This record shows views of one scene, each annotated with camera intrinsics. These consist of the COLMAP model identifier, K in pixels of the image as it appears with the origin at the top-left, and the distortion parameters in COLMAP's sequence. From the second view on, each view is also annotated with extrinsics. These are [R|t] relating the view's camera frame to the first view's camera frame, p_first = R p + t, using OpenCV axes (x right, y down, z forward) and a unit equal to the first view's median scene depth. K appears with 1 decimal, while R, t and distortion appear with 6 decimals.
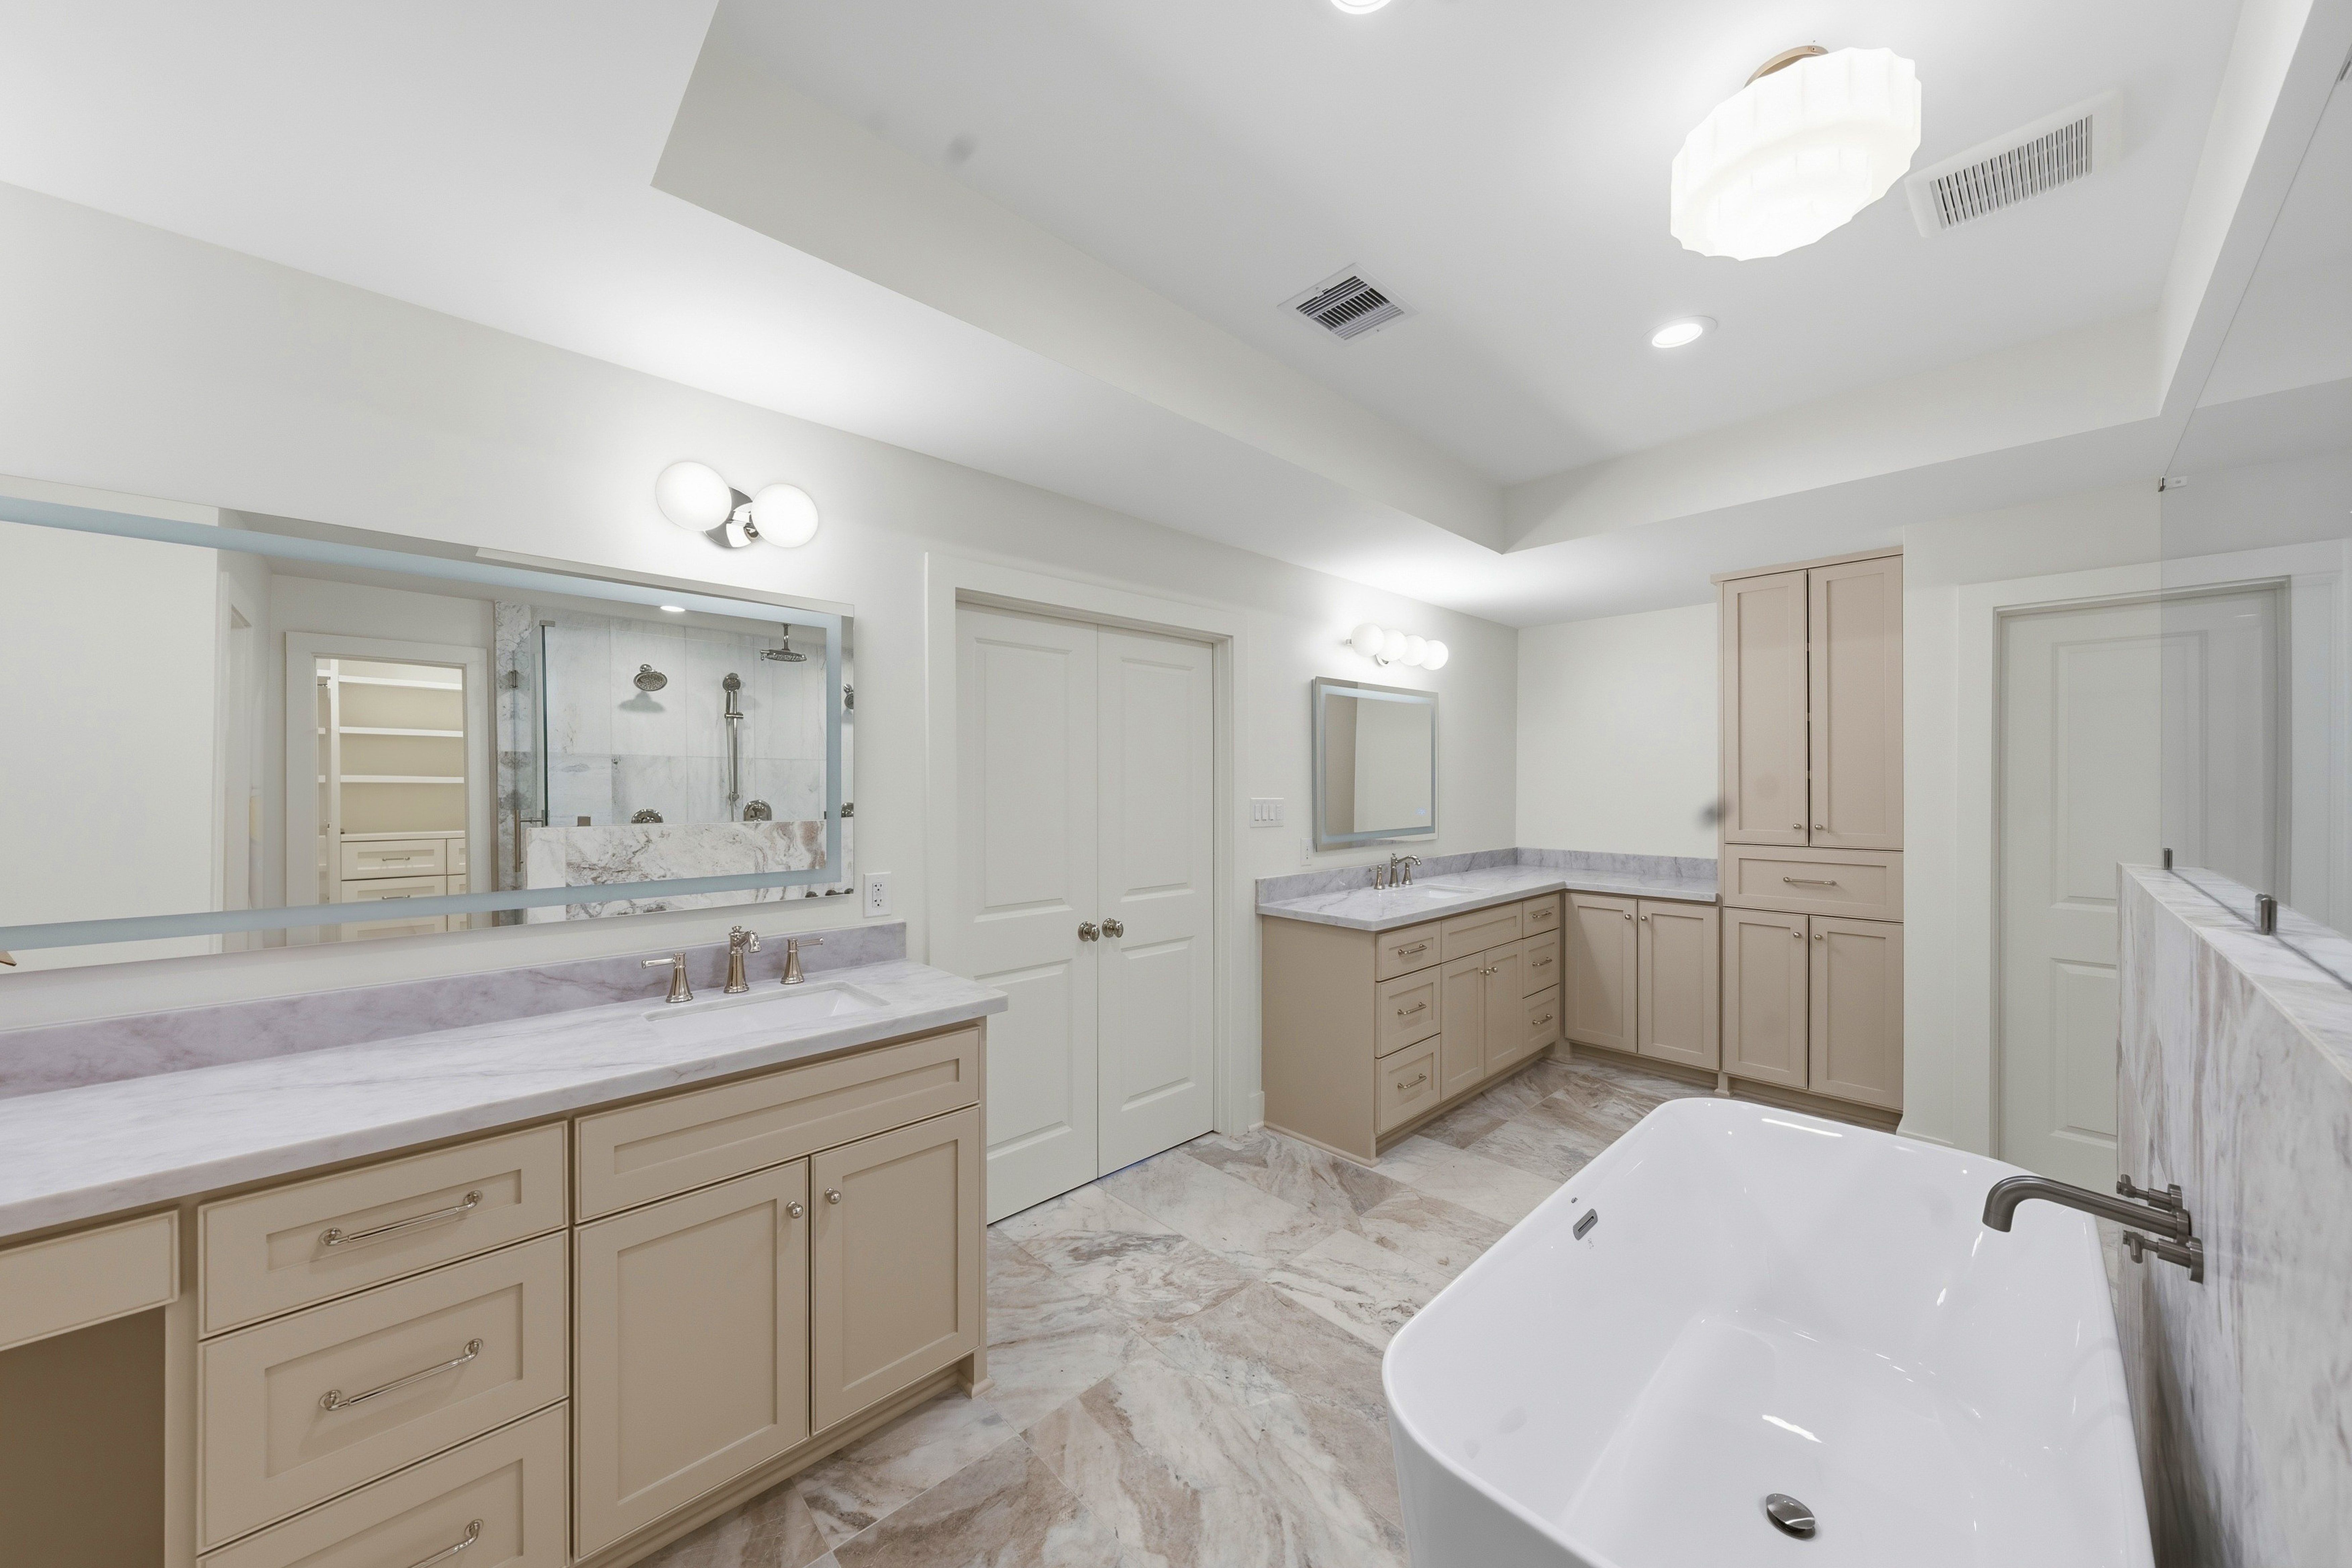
lens RADIAL K [[812.6, 0, 1176.0], [0, 812.6, 784.0], [0, 0, 1]] dist [-0.000757, -0.000029]
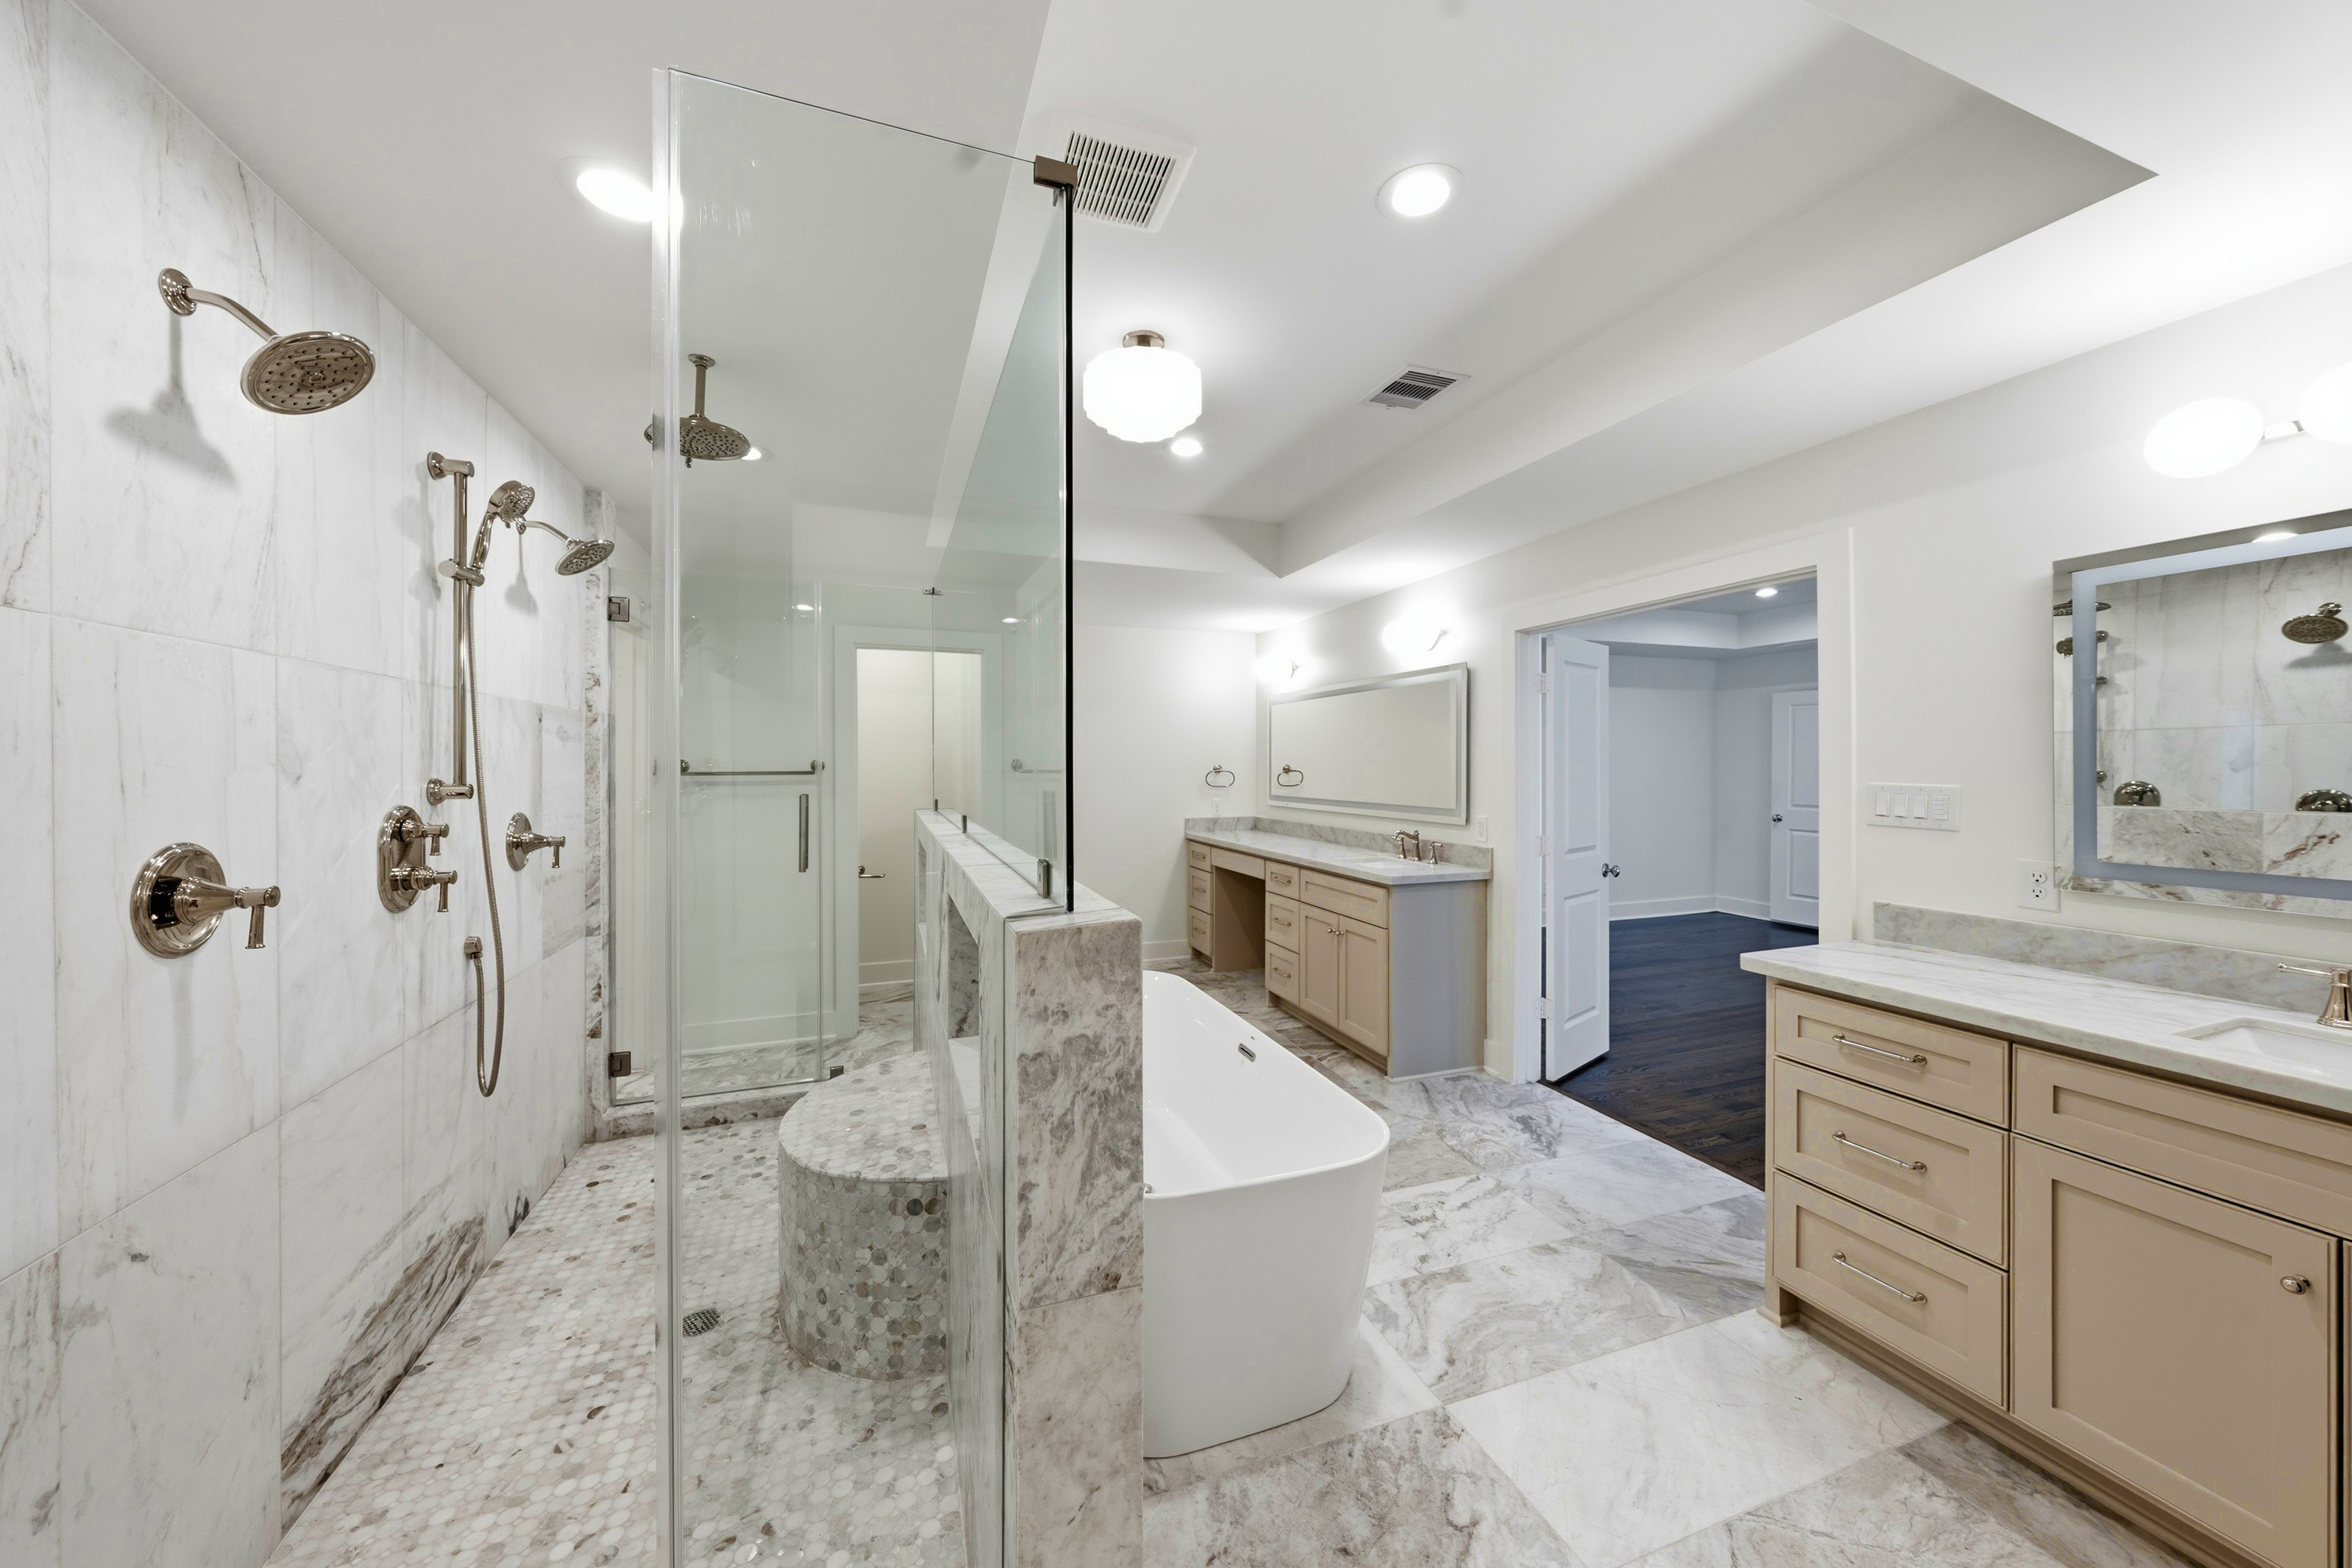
lens RADIAL K [[811.9, 0, 1164.2], [0, 811.9, 773.0], [0, 0, 1]] dist [-0.000288, -0.000023]
pose [[-0.404195, 0.012018, -0.914594, 1.287887], [0.000547, 0.999917, 0.012897, -0.000403], [0.914672, 0.004713, -0.404168, 0.971124]]
